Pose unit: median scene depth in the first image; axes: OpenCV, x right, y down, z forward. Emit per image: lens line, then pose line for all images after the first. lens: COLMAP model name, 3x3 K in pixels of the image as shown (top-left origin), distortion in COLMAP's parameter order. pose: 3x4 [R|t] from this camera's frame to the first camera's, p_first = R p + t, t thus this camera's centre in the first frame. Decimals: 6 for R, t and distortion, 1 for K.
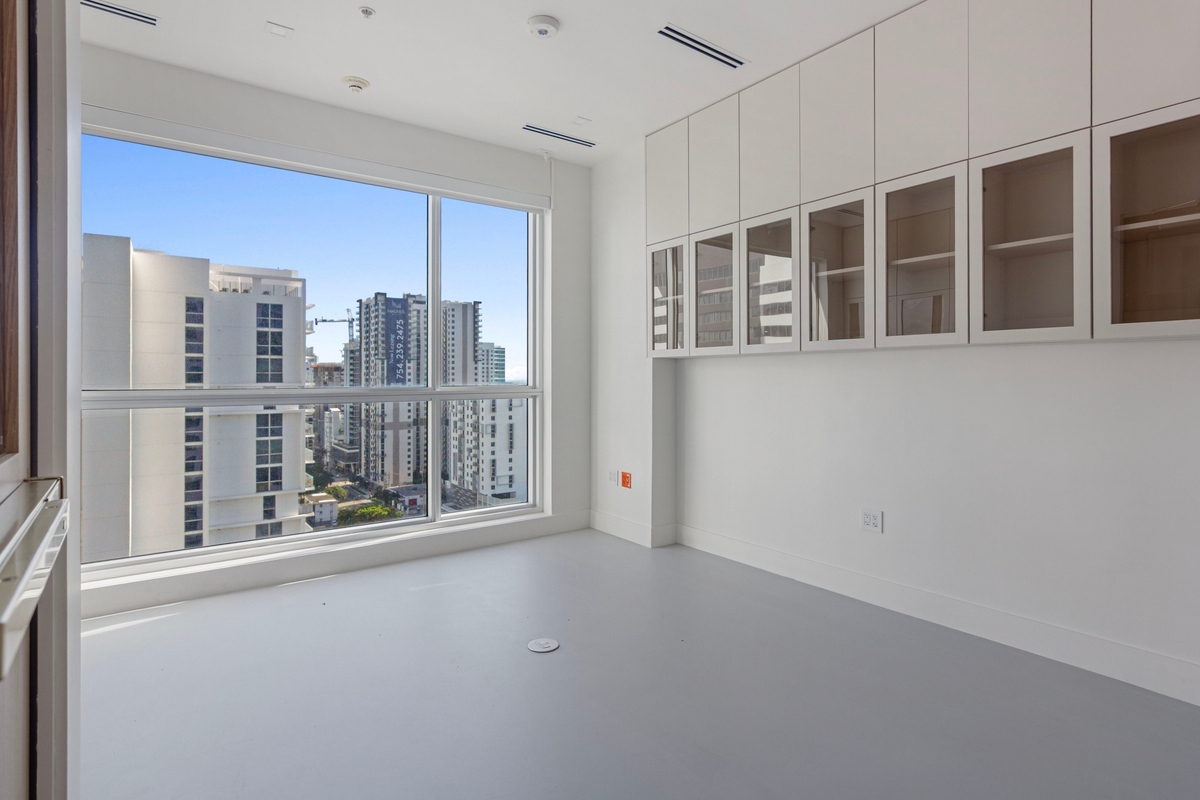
lens RADIAL K [[602.3, 0, 600.2], [0, 602.3, 370.7], [0, 0, 1]] dist [0.024509, 0.000176]
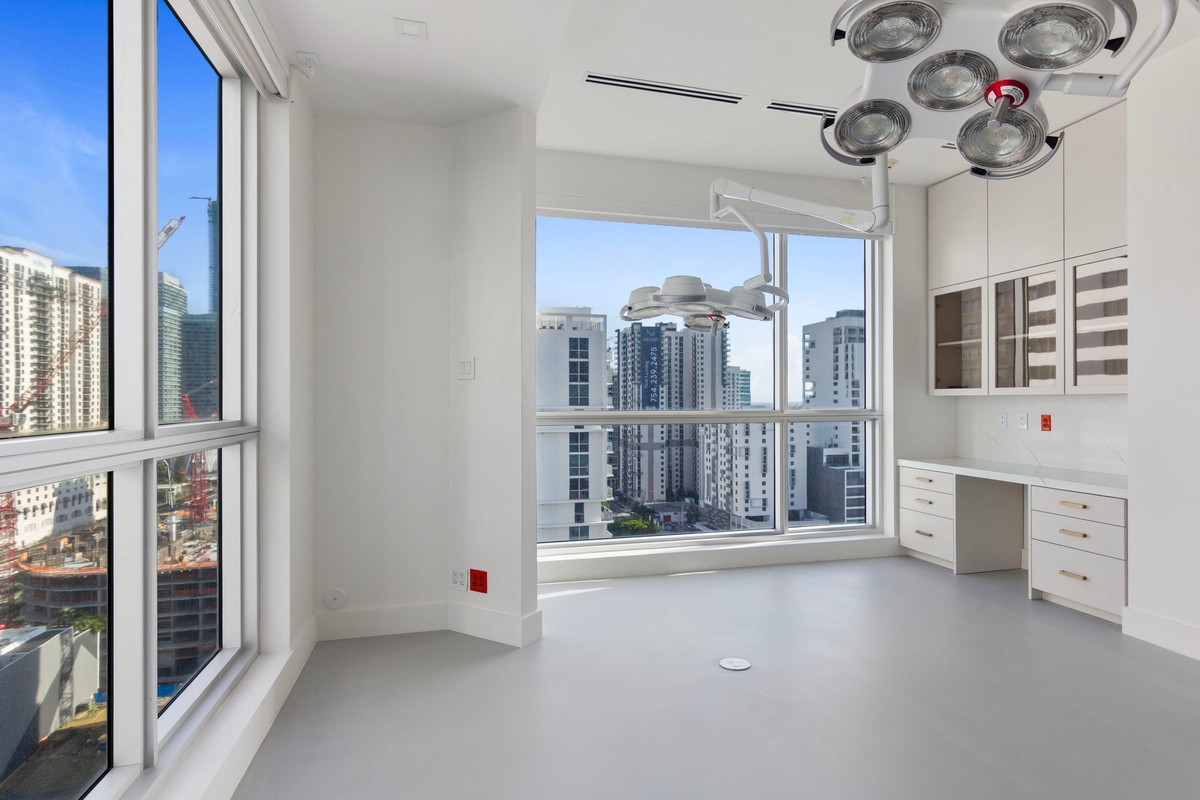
lens RADIAL K [[602.3, 0, 603.9], [0, 602.3, 393.4], [0, 0, 1]] dist [0.024509, 0.000176]
pose [[0.936897, -0.006018, -0.349554, -0.094565], [0.005656, 0.999982, -0.002057, -0.001030], [0.349560, -0.000050, 0.936914, -0.063506]]
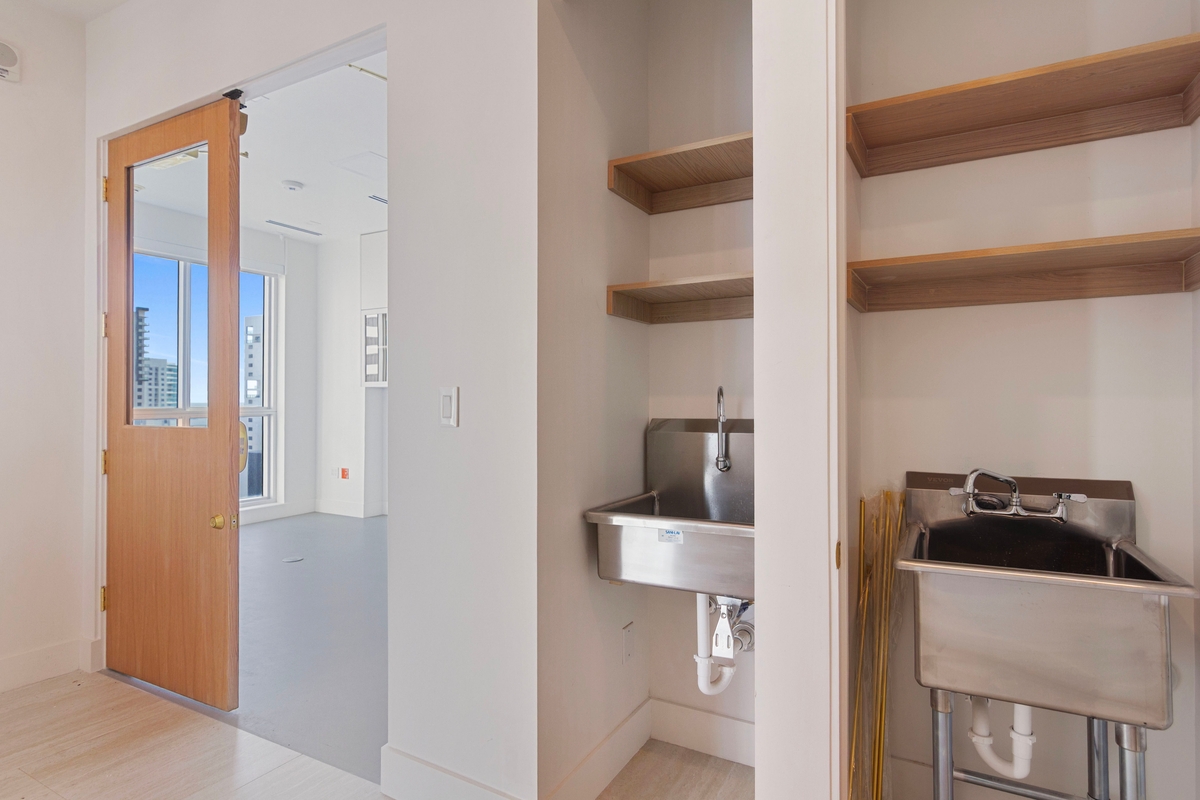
lens RADIAL K [[718.0, 0, 661.8], [0, 718.0, 393.4], [0, 0, 1]] dist [-0.017358, 0.001719]
pose [[0.892030, 0.002330, 0.451970, -0.026300], [-0.002909, 0.999996, 0.000586, -0.004318], [-0.451967, -0.001837, 0.892033, -0.417435]]
